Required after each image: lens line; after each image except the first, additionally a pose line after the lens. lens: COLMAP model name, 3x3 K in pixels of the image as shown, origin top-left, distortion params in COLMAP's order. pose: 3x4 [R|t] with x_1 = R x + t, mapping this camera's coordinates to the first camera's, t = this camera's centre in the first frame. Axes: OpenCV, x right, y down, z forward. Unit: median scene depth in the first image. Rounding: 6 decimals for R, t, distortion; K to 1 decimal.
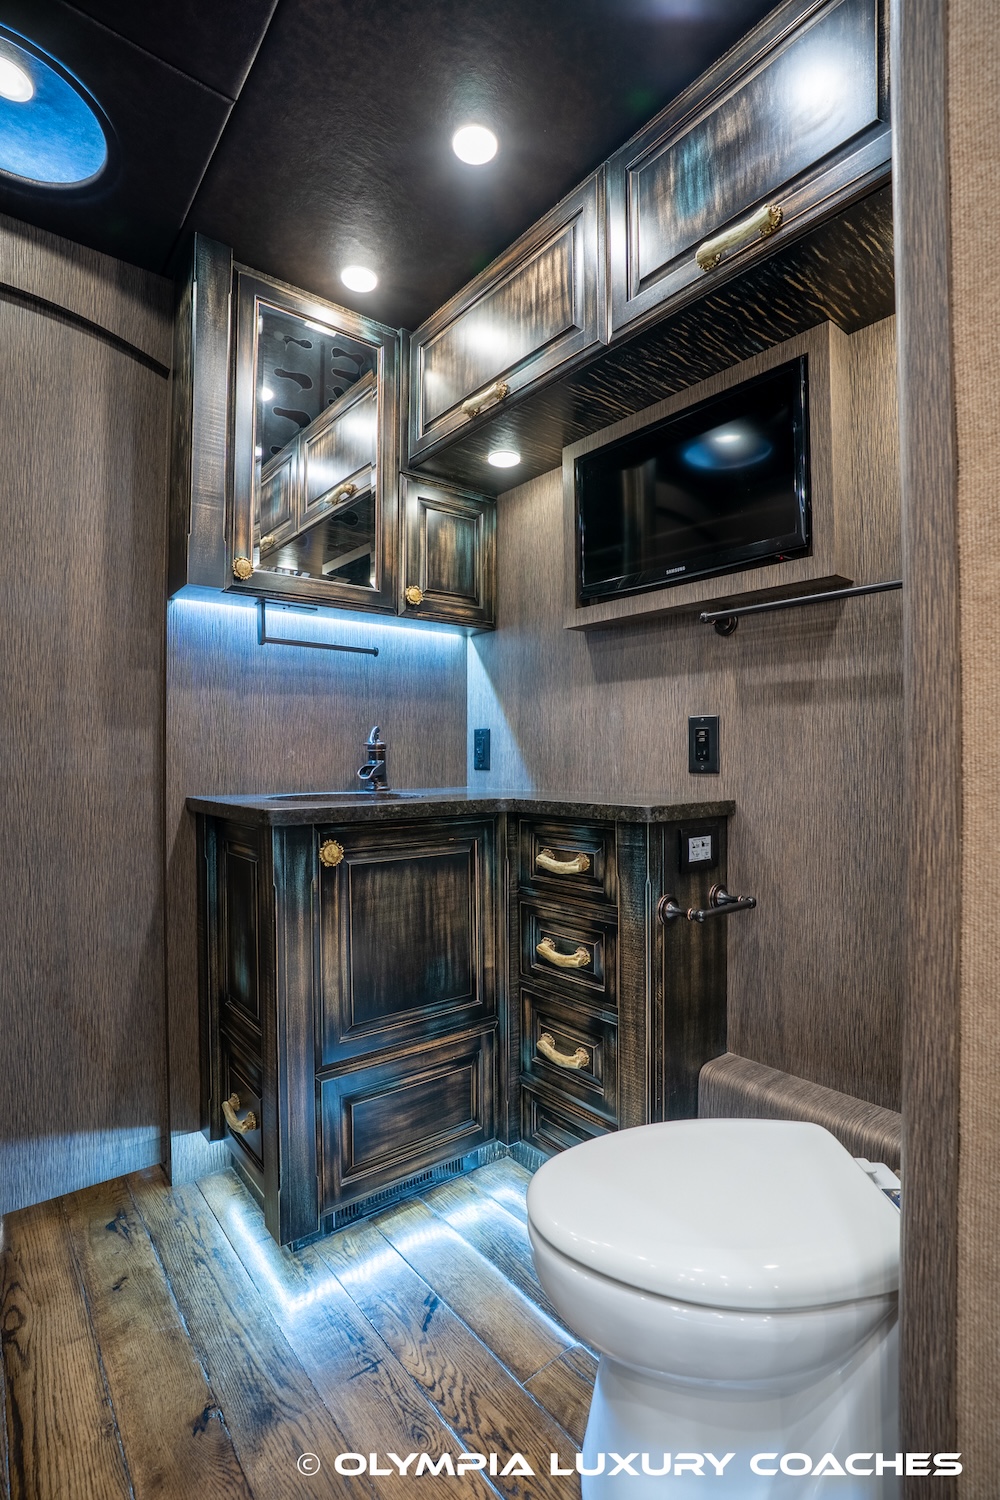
lens RADIAL K [[696.6, 0, 505.2], [0, 696.6, 752.3], [0, 0, 1]] dist [-0.072857, 0.028506]
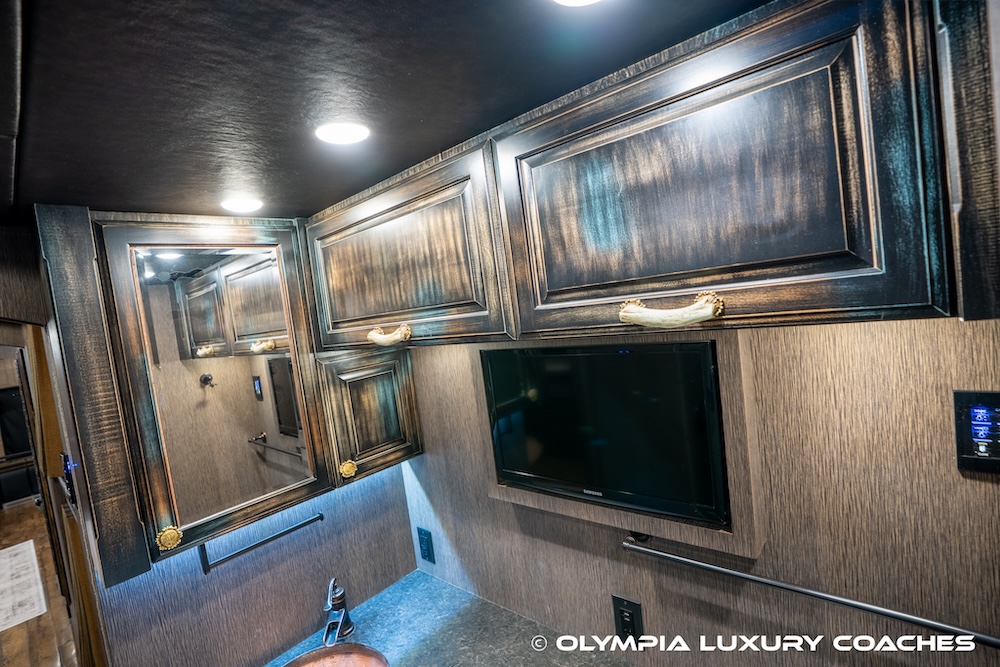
lens RADIAL K [[464.4, 0, 499.9], [0, 464.4, 330.2], [0, 0, 1]] dist [-0.072857, 0.028506]
pose [[0.978010, -0.135196, 0.158804, 0.020046], [0.126924, 0.990024, 0.061172, -0.497555], [-0.165490, -0.039671, 0.985413, 0.274480]]
